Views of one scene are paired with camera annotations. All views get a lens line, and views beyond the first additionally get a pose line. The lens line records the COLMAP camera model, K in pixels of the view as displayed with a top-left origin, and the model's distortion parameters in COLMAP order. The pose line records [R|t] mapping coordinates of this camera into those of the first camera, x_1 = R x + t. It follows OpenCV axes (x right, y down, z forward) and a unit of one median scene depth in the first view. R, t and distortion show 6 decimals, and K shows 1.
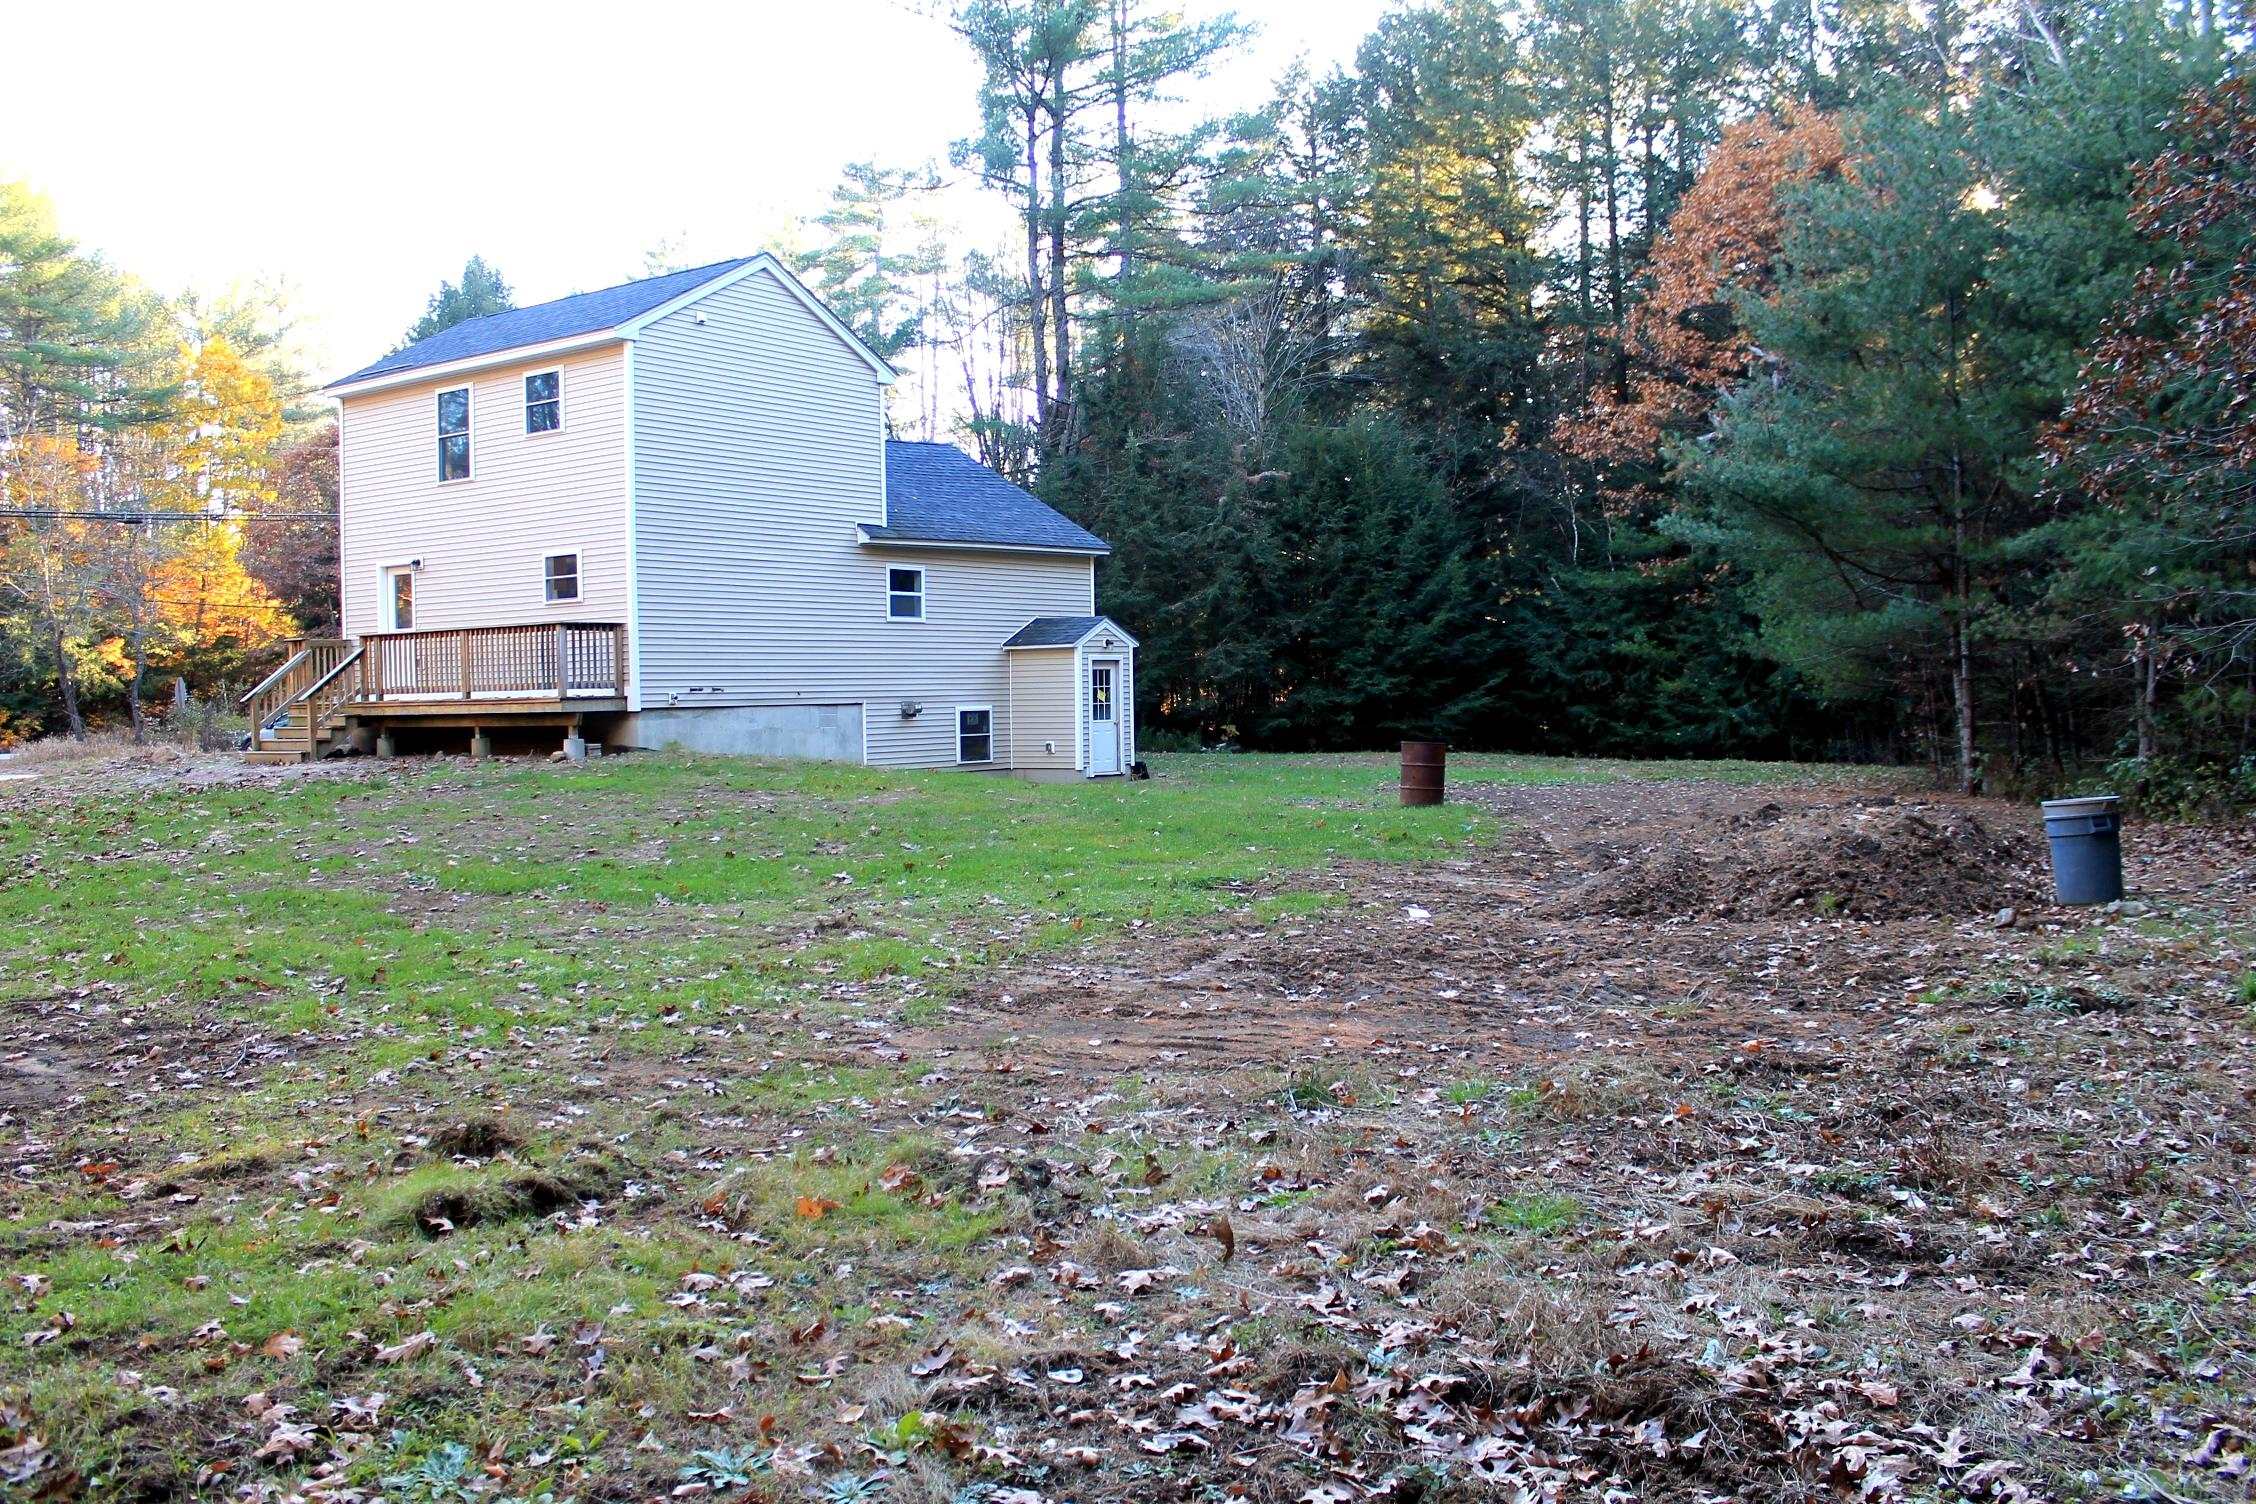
lens RADIAL K [[1913.9, 0, 1132.0], [0, 1913.9, 746.8], [0, 0, 1]] dist [-0.161663, 0.145692]
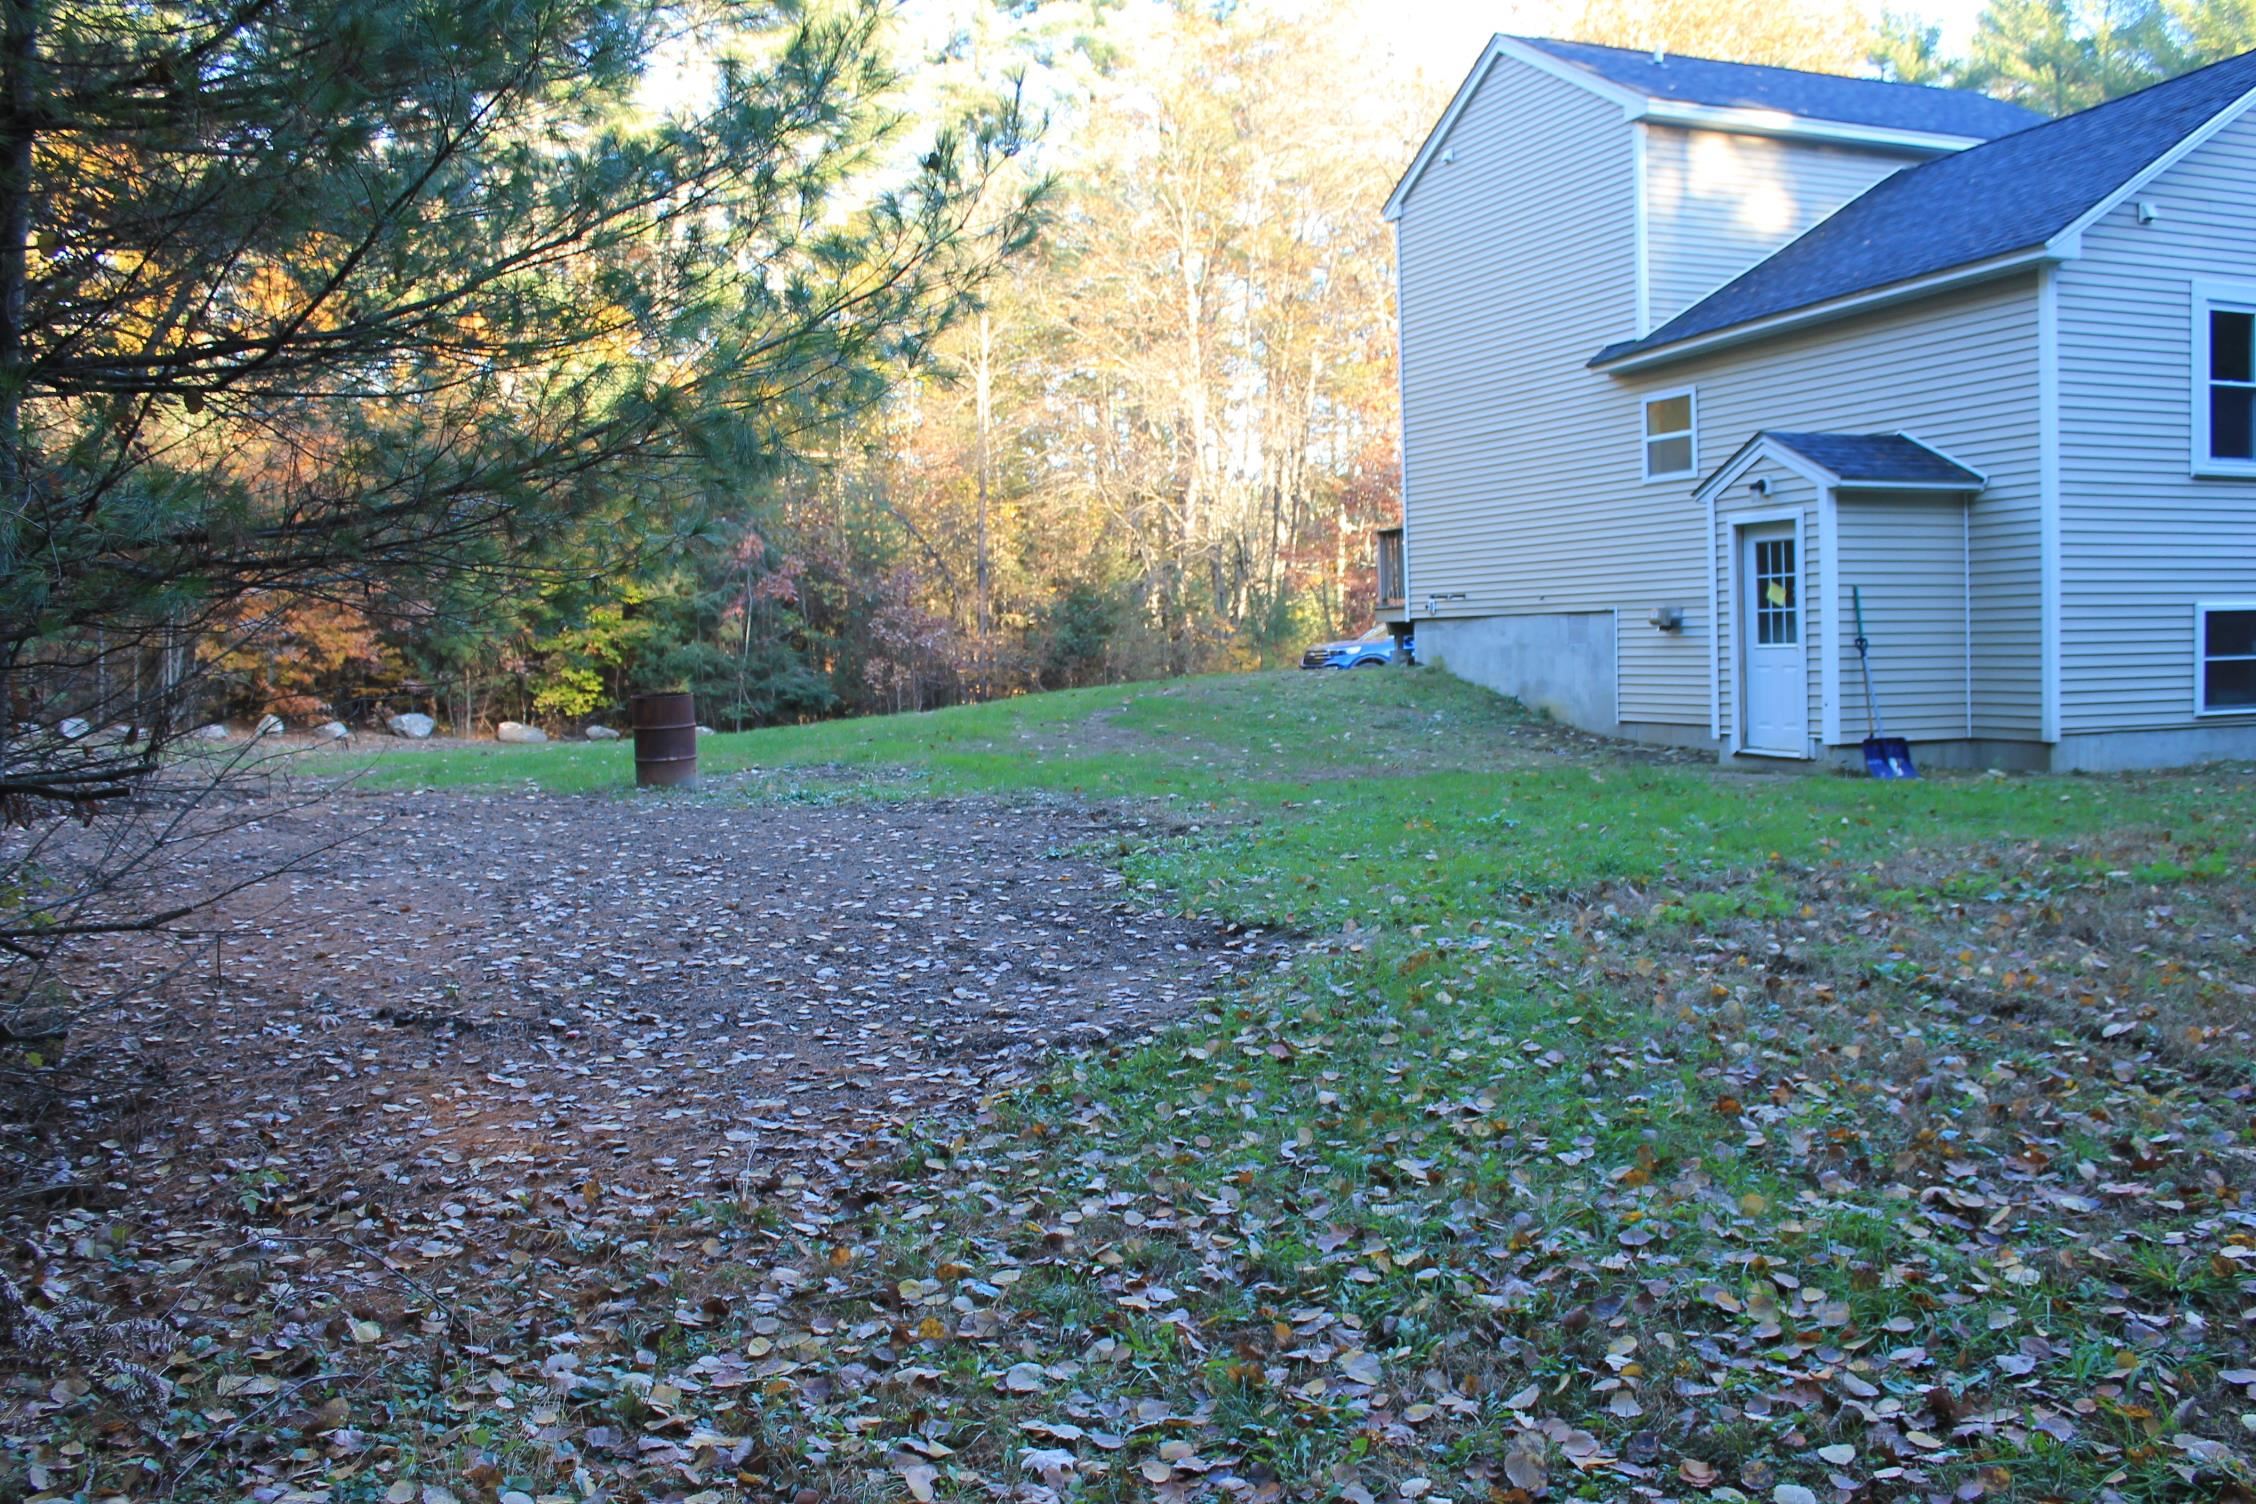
lens RADIAL K [[1913.9, 0, 1170.9], [0, 1913.9, 727.2], [0, 0, 1]] dist [-0.161663, 0.145692]
pose [[-0.532654, 0.074344, -0.843061, 0.475487], [0.021370, 0.996998, 0.074417, -0.031969], [0.846063, 0.021623, -0.532644, 1.126328]]
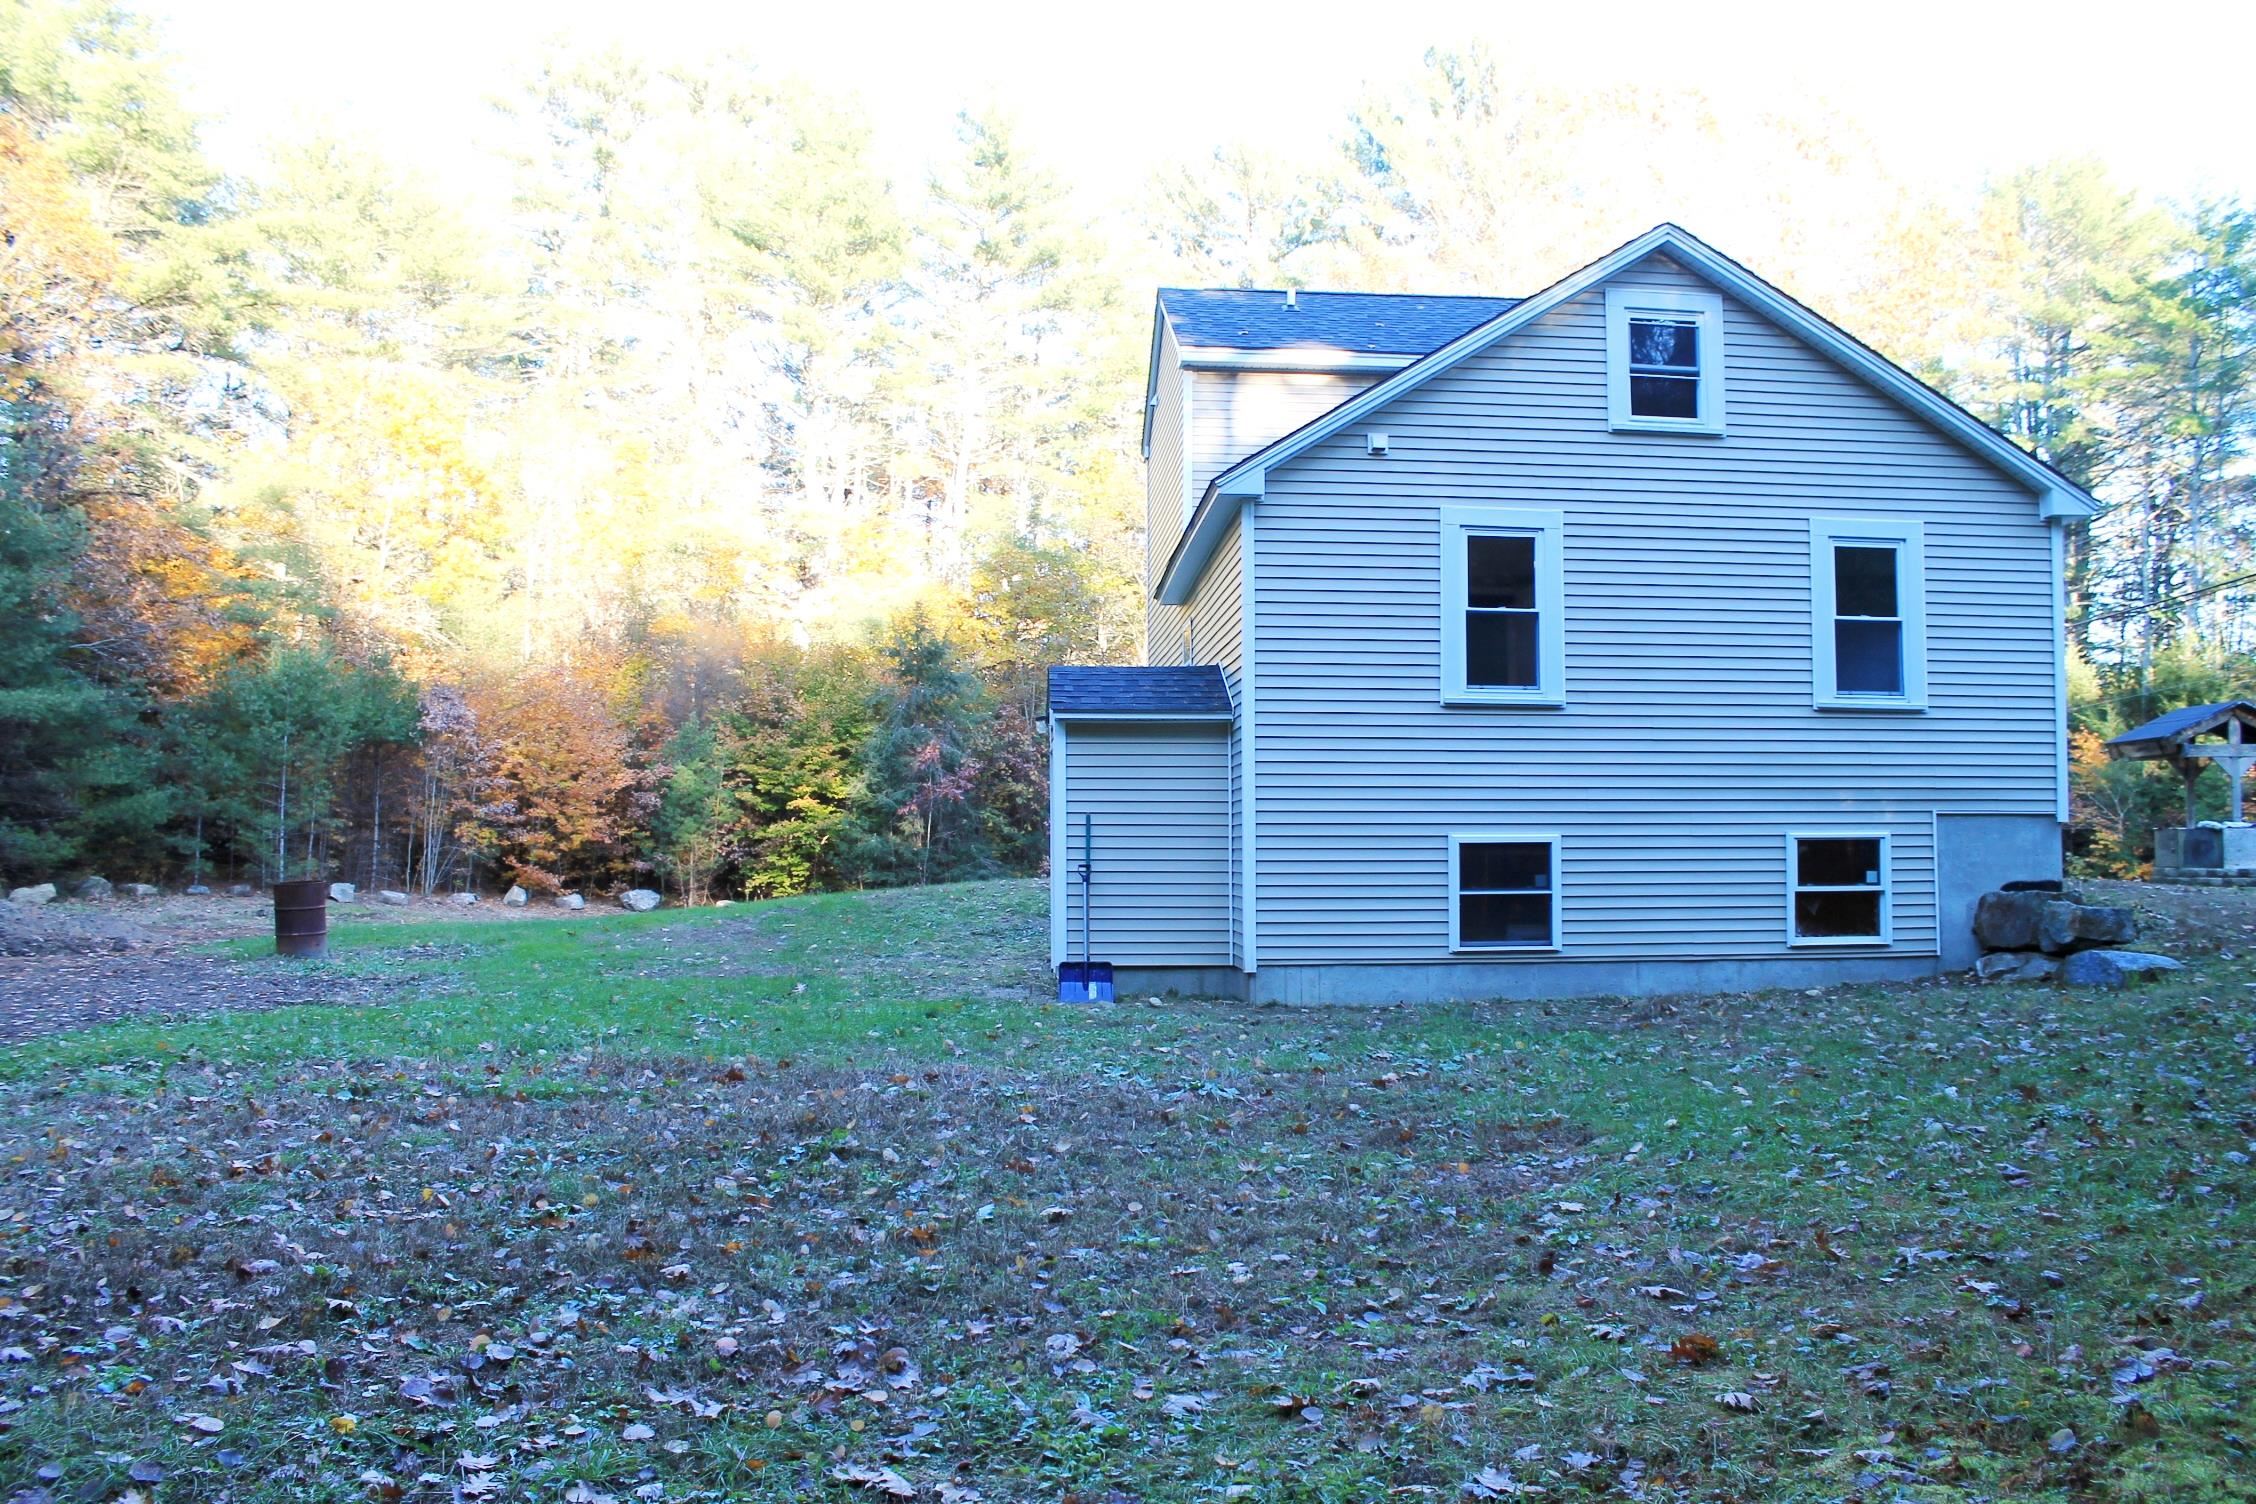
lens RADIAL K [[1791.2, 0, 1125.6], [0, 1791.2, 749.2], [0, 0, 1]] dist [-0.085187, 0.007532]
pose [[-0.727144, -0.010093, -0.686411, 0.289011], [0.007111, 0.999728, -0.022233, -0.035050], [0.686448, -0.021047, -0.726874, 1.376745]]
